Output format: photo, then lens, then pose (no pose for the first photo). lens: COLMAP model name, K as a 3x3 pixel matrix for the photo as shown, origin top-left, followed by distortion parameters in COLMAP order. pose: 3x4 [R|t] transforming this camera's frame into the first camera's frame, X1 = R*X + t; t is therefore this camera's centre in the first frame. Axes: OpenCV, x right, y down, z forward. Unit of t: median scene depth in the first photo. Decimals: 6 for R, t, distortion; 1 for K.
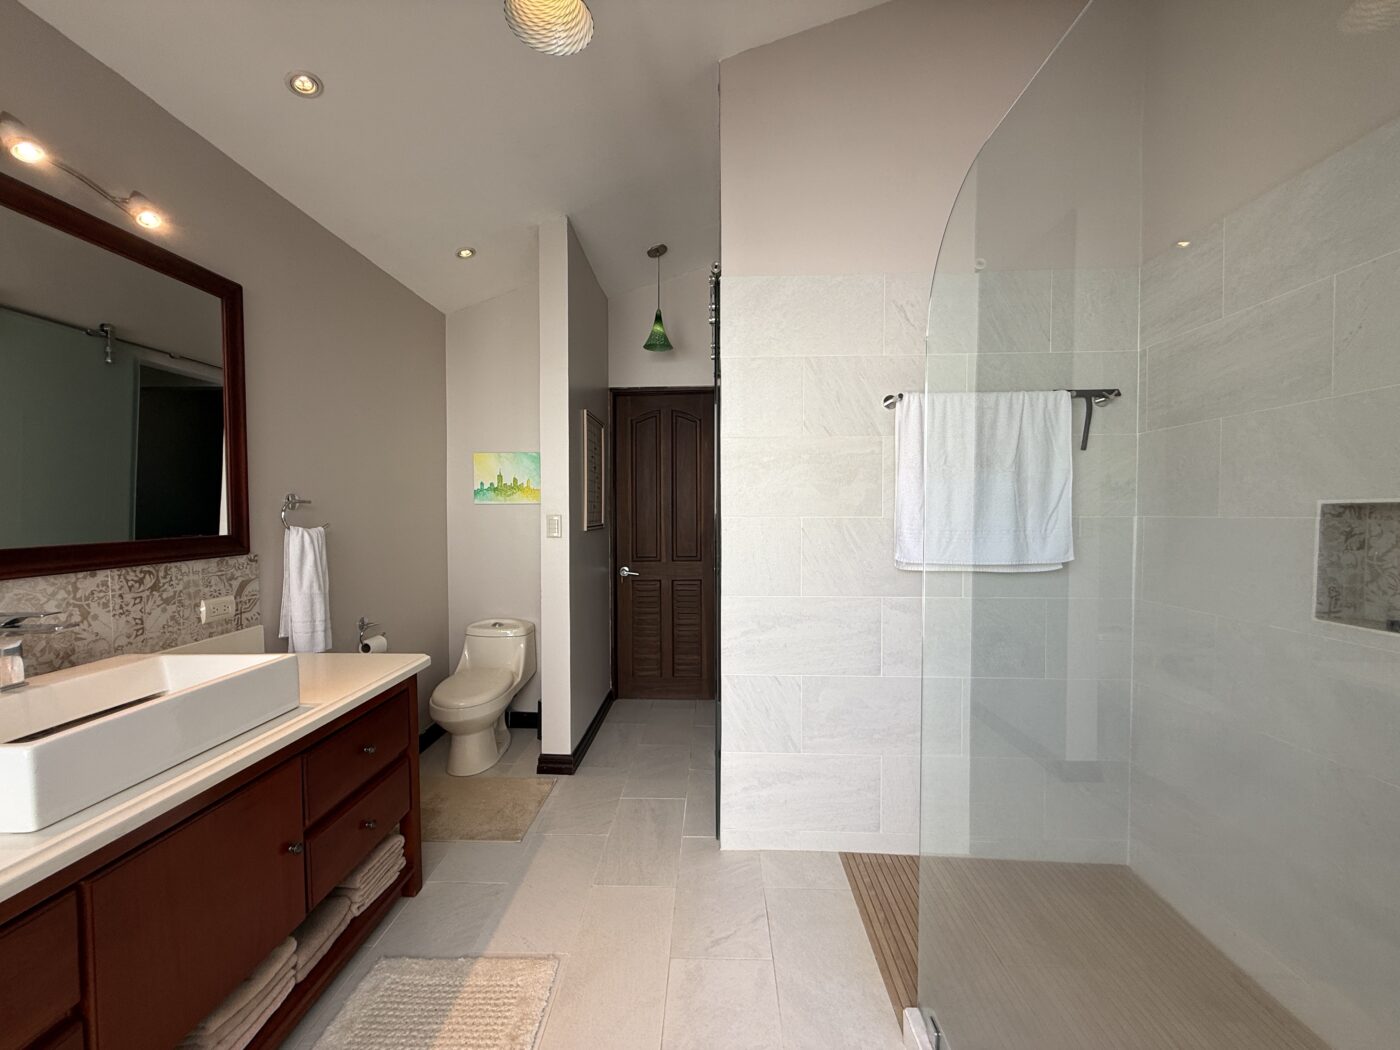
lens RADIAL K [[564.5, 0, 690.8], [0, 564.5, 526.2], [0, 0, 1]] dist [-0.003306, -0.000360]
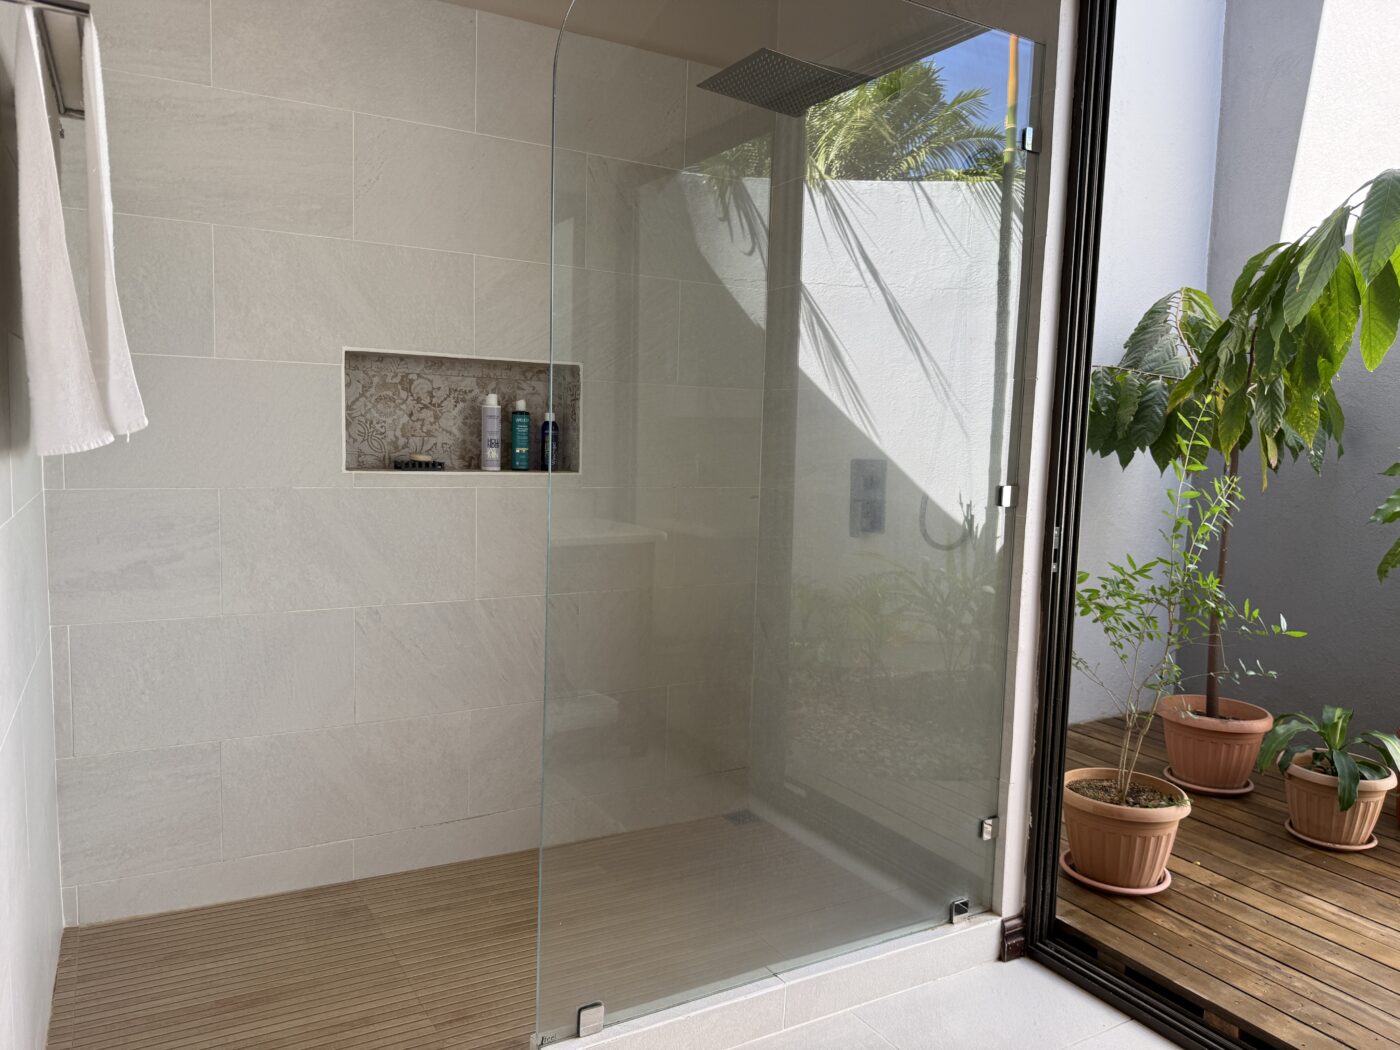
lens RADIAL K [[976.7, 0, 708.2], [0, 976.7, 522.0], [0, 0, 1]] dist [0.080368, -0.104576]
pose [[-0.547634, -0.096163, 0.831174, -0.657086], [-0.007877, 0.993922, 0.109802, 0.061193], [-0.836681, 0.053584, -0.545063, 1.418452]]
